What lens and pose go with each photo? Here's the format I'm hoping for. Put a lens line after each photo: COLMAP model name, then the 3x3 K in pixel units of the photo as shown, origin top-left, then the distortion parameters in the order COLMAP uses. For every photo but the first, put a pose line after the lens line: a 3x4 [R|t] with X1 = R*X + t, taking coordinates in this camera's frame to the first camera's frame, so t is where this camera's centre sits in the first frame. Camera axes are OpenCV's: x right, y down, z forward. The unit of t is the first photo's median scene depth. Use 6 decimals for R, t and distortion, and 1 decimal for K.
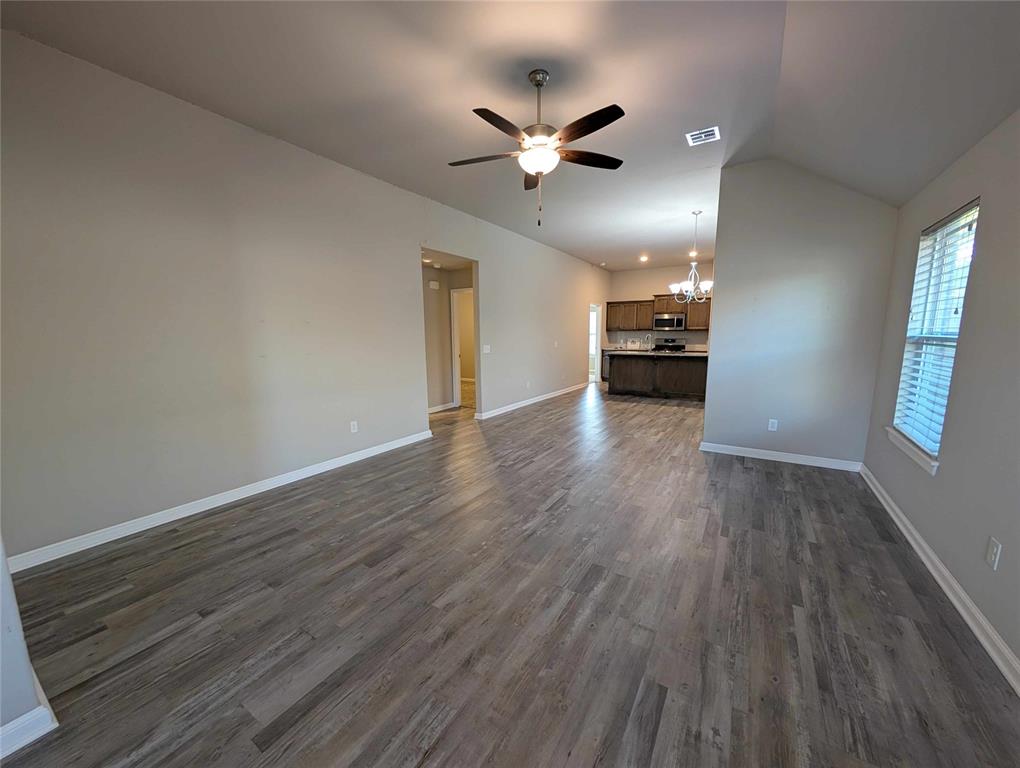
lens RADIAL K [[385.4, 0, 513.2], [0, 385.4, 388.9], [0, 0, 1]] dist [-0.001229, 0.000498]
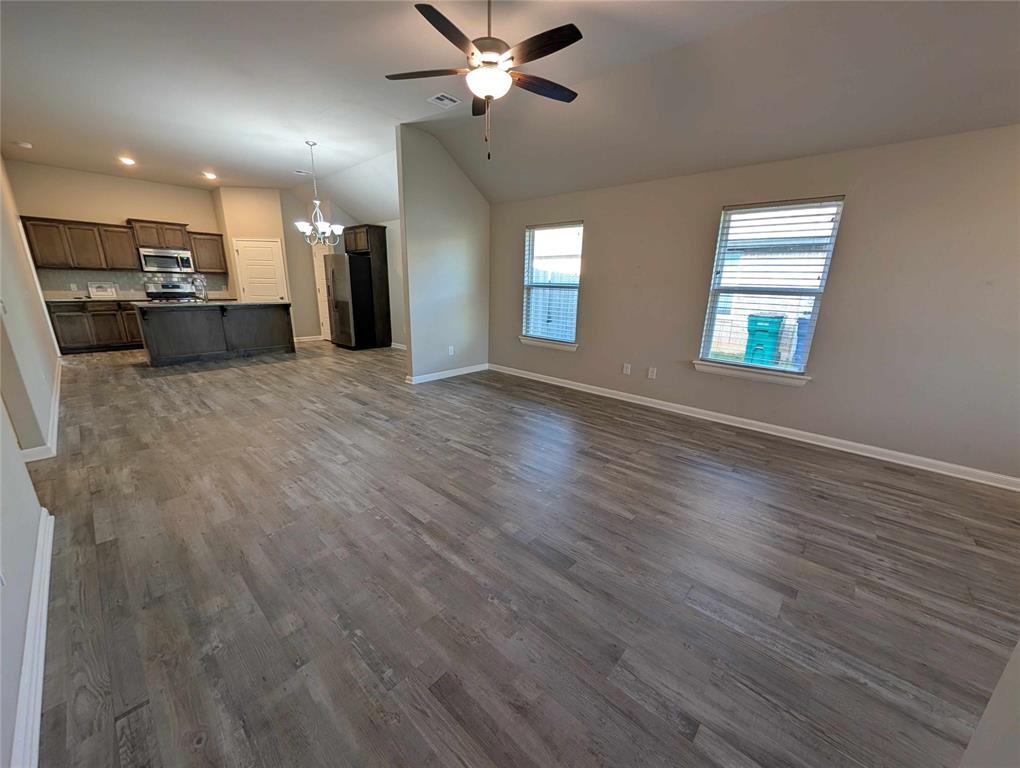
lens RADIAL K [[385.4, 0, 513.2], [0, 385.4, 388.9], [0, 0, 1]] dist [-0.001229, 0.000498]
pose [[0.173455, -0.250299, 0.952504, -0.874110], [0.118799, 0.965420, 0.232060, -0.092067], [-0.977650, 0.072904, 0.197192, 0.743035]]
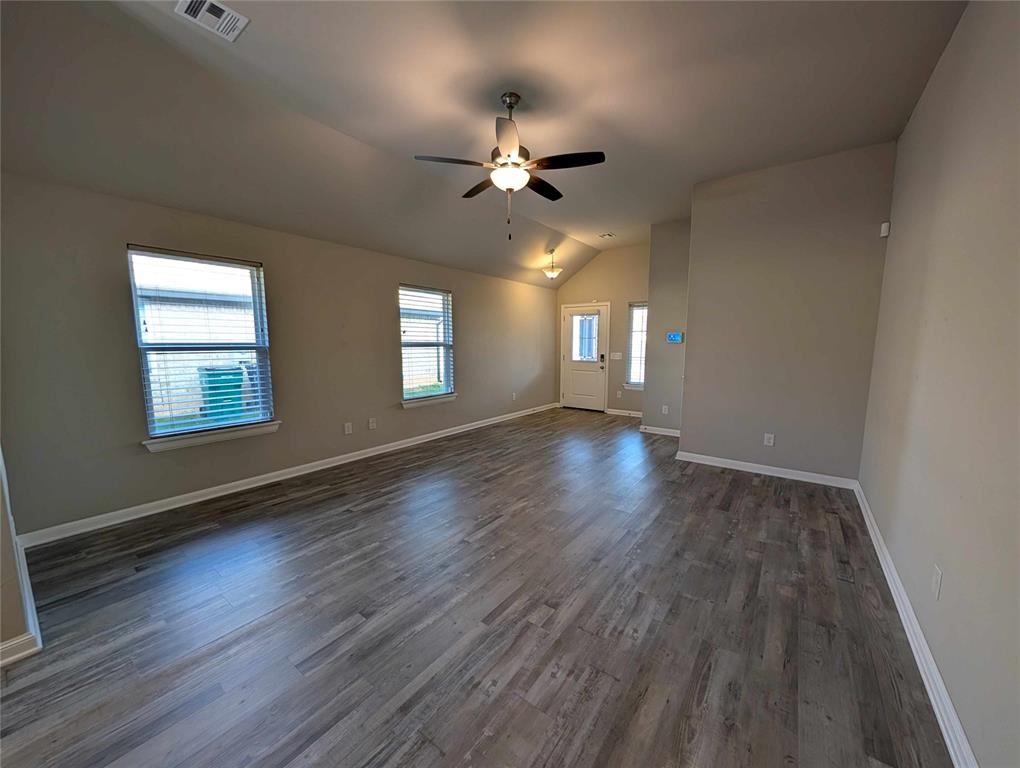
lens RADIAL K [[385.4, 0, 513.2], [0, 385.4, 388.9], [0, 0, 1]] dist [-0.001229, 0.000498]
pose [[-0.997092, -0.004714, 0.076055, -0.021200], [0.015691, 0.963994, 0.265460, -0.288327], [-0.074568, 0.265881, -0.961117, 1.957056]]
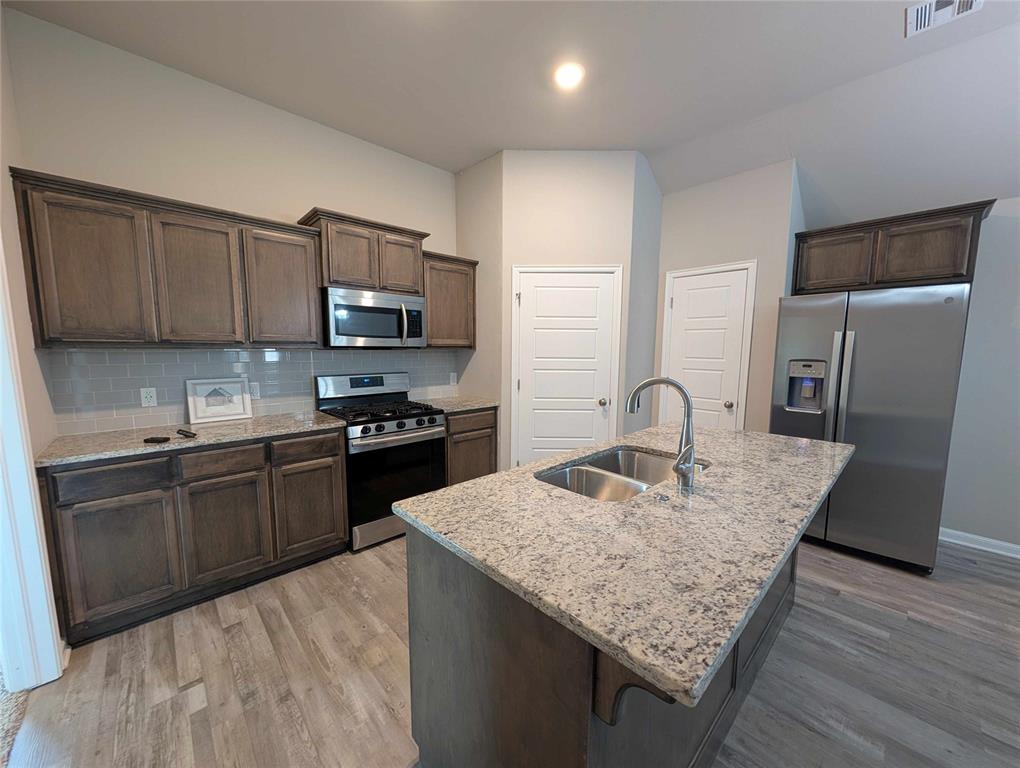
lens RADIAL K [[385.4, 0, 513.2], [0, 385.4, 388.9], [0, 0, 1]] dist [-0.001229, 0.000498]
pose [[0.251818, -0.098411, 0.962758, 0.491436], [0.134874, 0.988677, 0.065783, -0.436775], [-0.958330, 0.113286, 0.262239, 2.869918]]
